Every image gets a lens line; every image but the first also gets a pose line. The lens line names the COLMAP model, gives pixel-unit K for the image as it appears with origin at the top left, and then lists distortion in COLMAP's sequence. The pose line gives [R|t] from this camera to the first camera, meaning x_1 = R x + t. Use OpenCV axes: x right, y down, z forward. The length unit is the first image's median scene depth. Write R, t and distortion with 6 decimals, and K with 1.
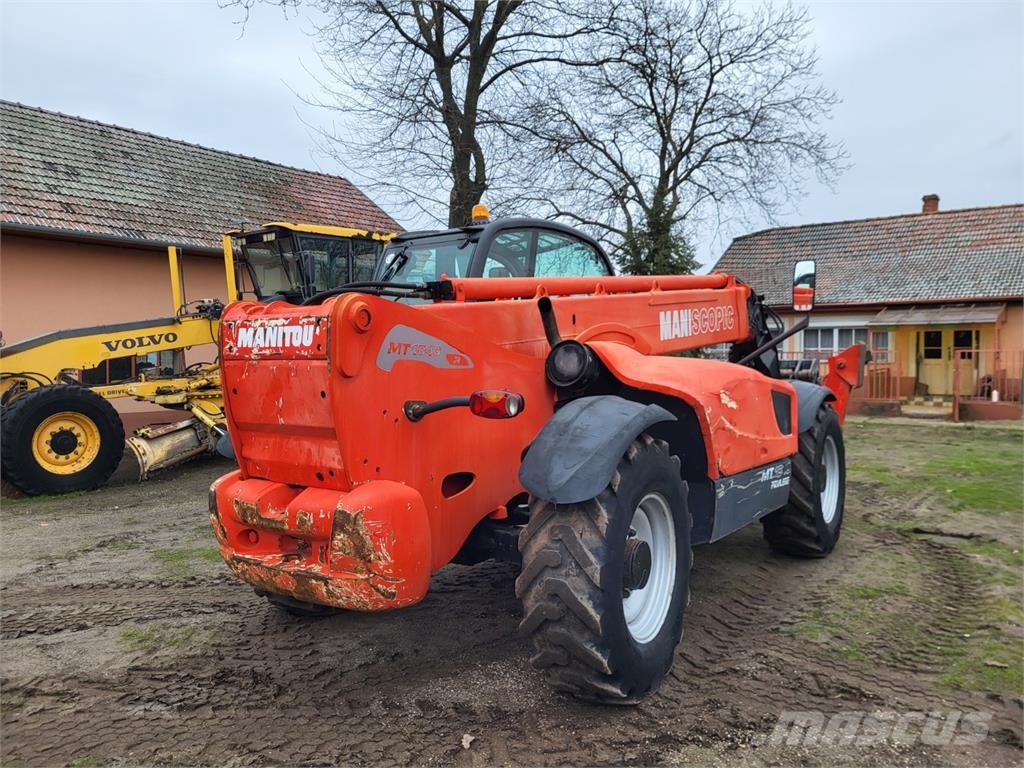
lens RADIAL K [[783.5, 0, 507.9], [0, 783.5, 358.9], [0, 0, 1]] dist [0.034686, -0.018816]
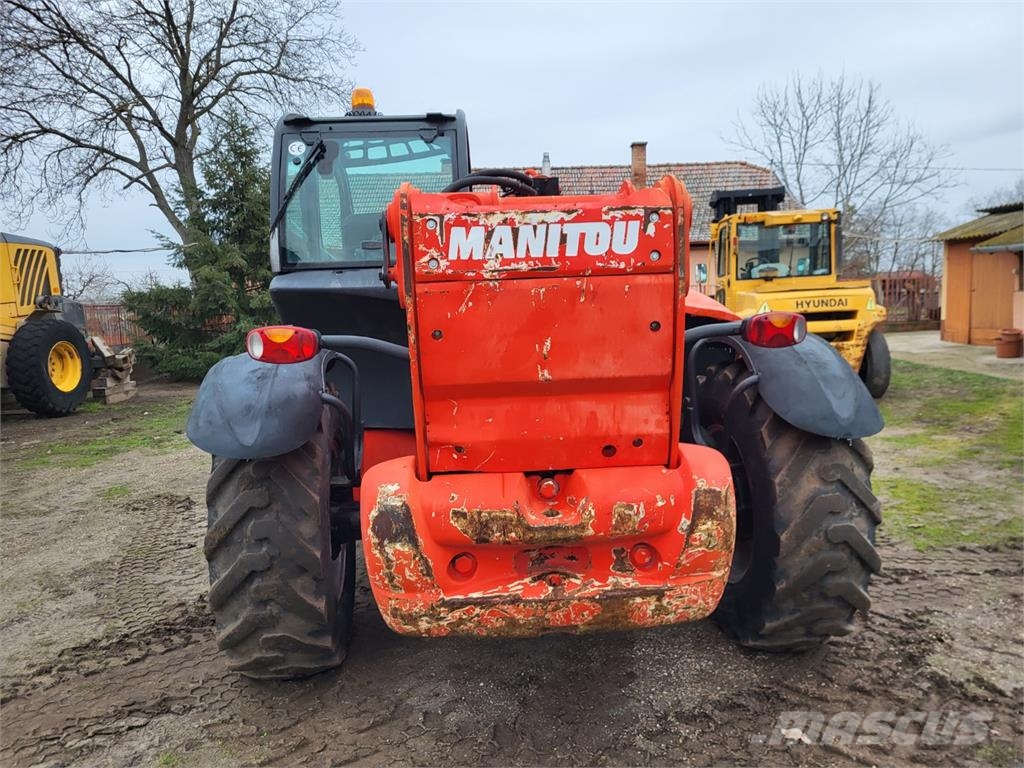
lens RADIAL K [[778.0, 0, 533.6], [0, 778.0, 380.7], [0, 0, 1]] dist [0.044369, -0.026831]
pose [[0.776448, -0.089410, 0.623806, -0.688438], [0.033141, 0.994308, 0.101262, 0.019037], [-0.629309, -0.057951, 0.774991, 0.511411]]
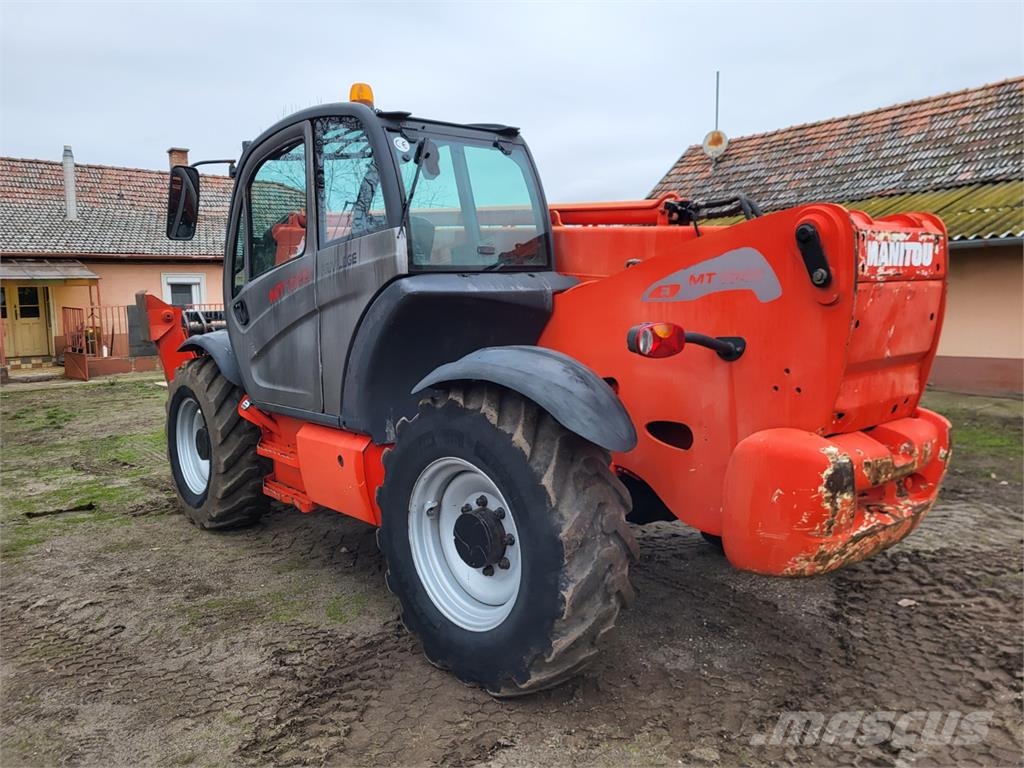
lens RADIAL K [[778.0, 0, 519.2], [0, 778.0, 363.5], [0, 0, 1]] dist [0.044369, -0.026831]
pose [[0.230945, -0.083741, 0.969356, -1.206814], [0.034619, 0.996366, 0.077826, 0.009322], [-0.972351, 0.015585, 0.233005, 1.186521]]
